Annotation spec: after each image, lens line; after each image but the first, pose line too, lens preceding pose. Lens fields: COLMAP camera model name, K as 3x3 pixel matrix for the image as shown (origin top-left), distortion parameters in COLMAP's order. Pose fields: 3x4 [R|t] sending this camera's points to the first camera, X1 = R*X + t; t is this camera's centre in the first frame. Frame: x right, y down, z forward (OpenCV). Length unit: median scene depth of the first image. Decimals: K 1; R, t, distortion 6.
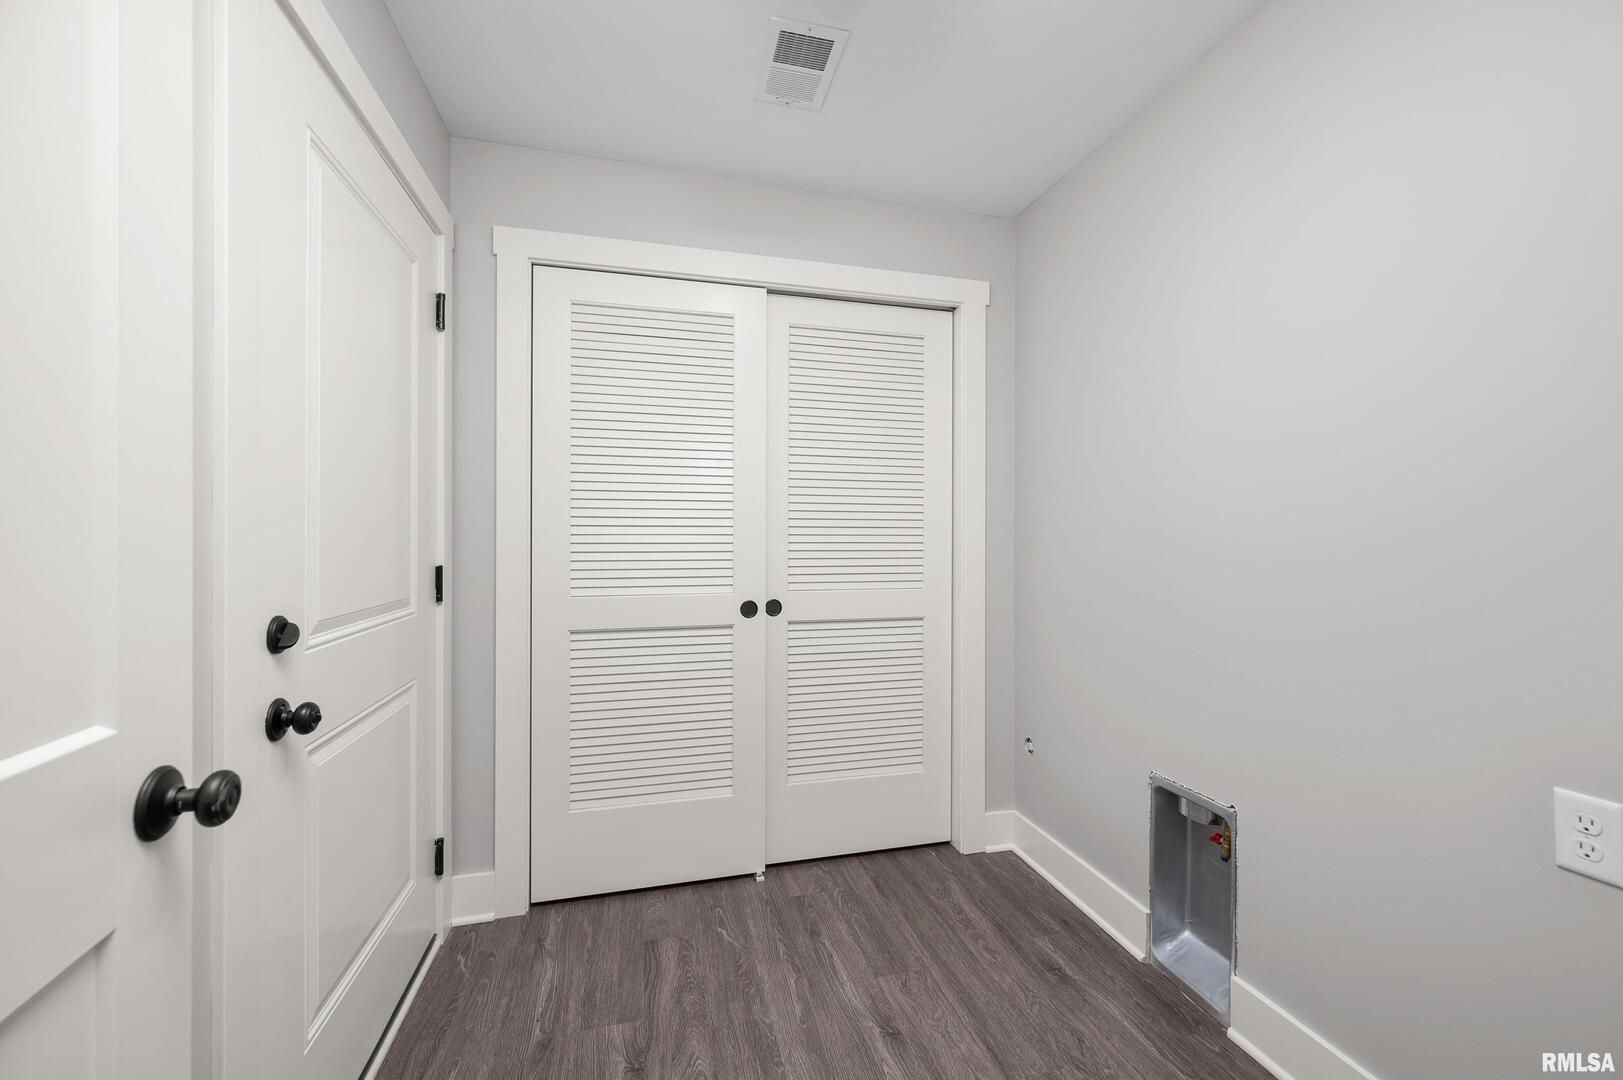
lens RADIAL K [[648.2, 0, 813.1], [0, 648.2, 535.5], [0, 0, 1]] dist [-0.006091, -0.000443]
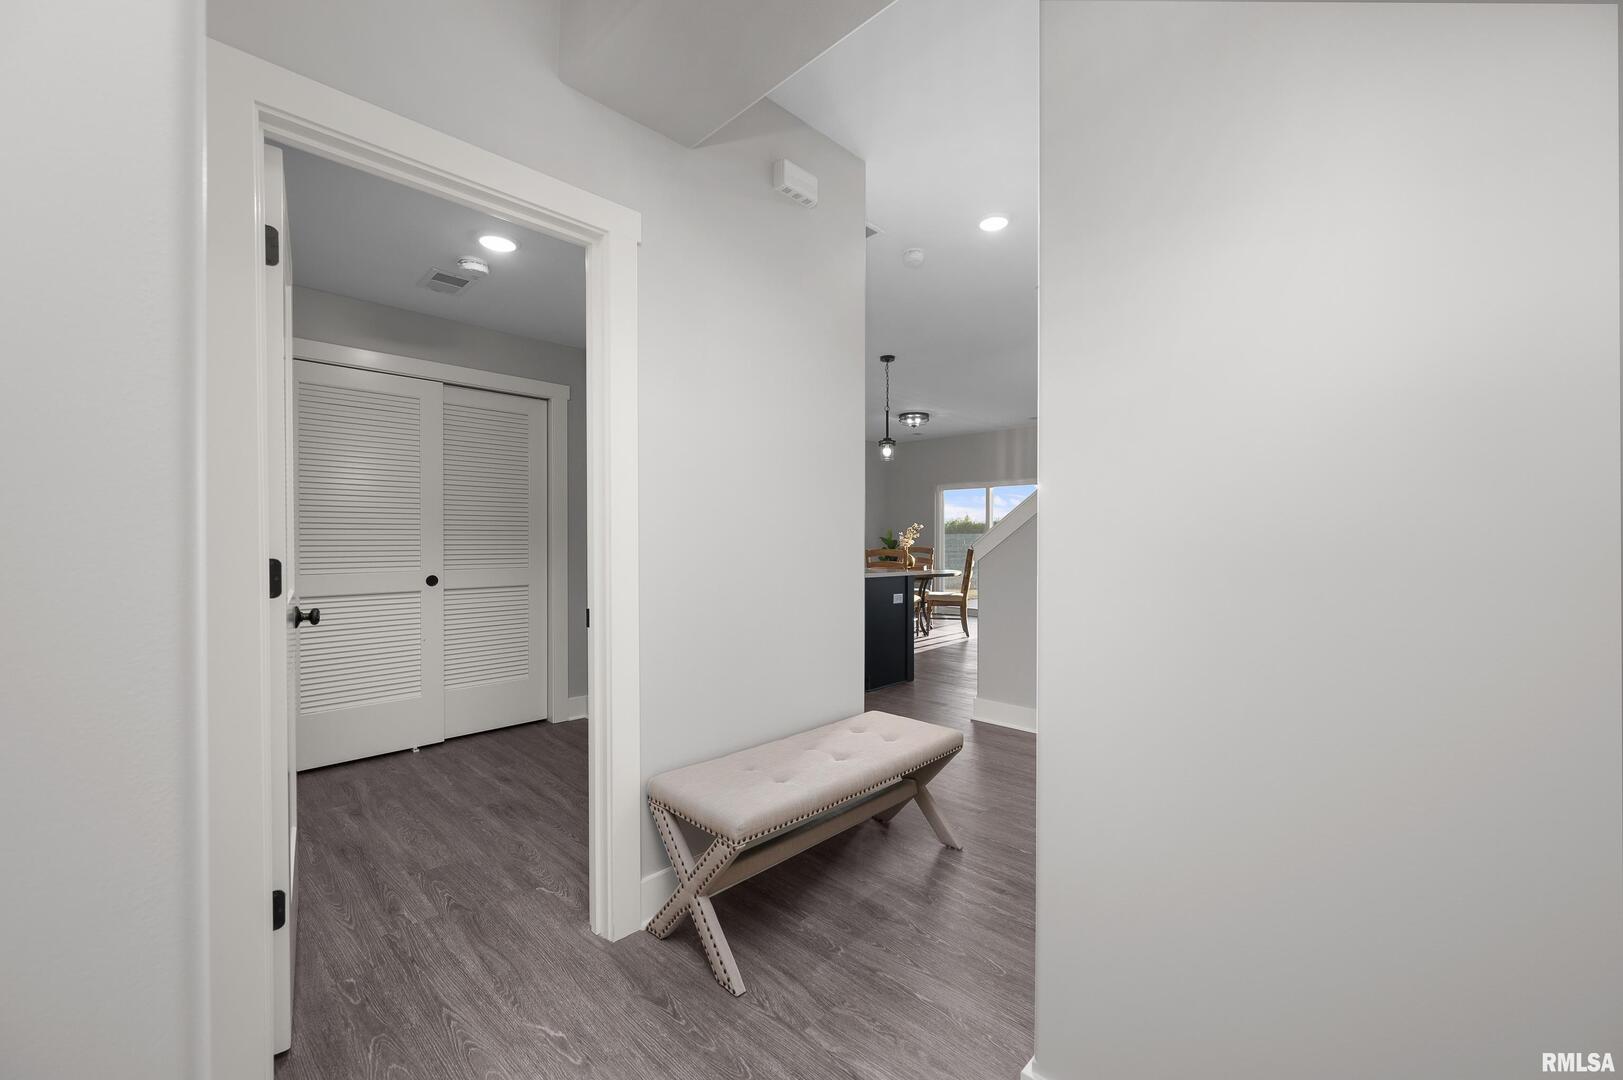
lens RADIAL K [[648.2, 0, 813.0], [0, 648.2, 537.7], [0, 0, 1]] dist [-0.006091, -0.000443]
pose [[0.858027, -0.003176, 0.513595, -0.071201], [0.005348, 0.999982, -0.002751, 0.020477], [-0.513577, 0.005107, 0.858028, -1.012609]]
